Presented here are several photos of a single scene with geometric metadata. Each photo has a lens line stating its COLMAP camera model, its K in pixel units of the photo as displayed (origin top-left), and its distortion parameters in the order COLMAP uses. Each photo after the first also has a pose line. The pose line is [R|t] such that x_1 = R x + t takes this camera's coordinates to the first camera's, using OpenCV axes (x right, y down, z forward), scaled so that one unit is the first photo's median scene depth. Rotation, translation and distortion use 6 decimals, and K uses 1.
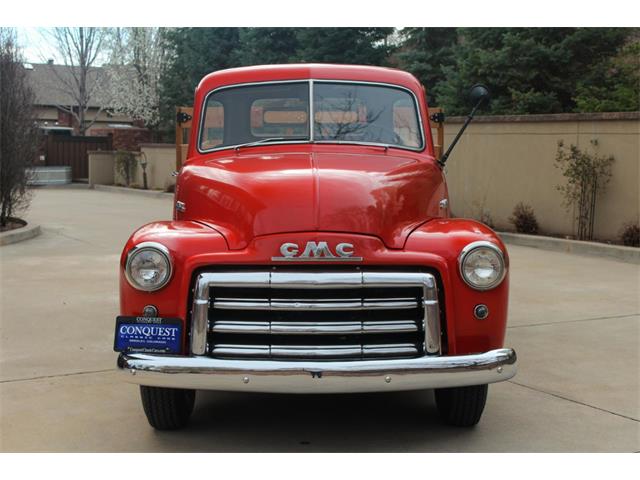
lens RADIAL K [[1103.9, 0, 320.0], [0, 1103.9, 240.0], [0, 0, 1]] dist [0.004472, 0.008753]
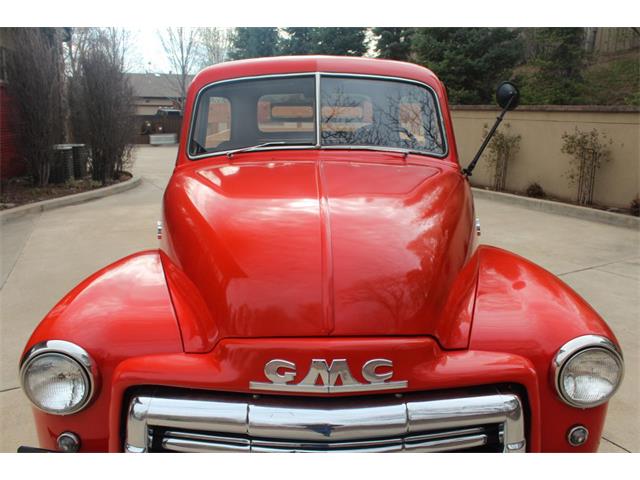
lens RADIAL K [[550.1, 0, 320.0], [0, 550.1, 240.0], [0, 0, 1]] dist [-0.119686, 0.005134]
pose [[0.999994, 0.002934, -0.001573, -0.005201], [-0.002692, 0.990586, 0.136865, -0.072353], [0.001960, -0.136860, 0.990588, 0.549635]]
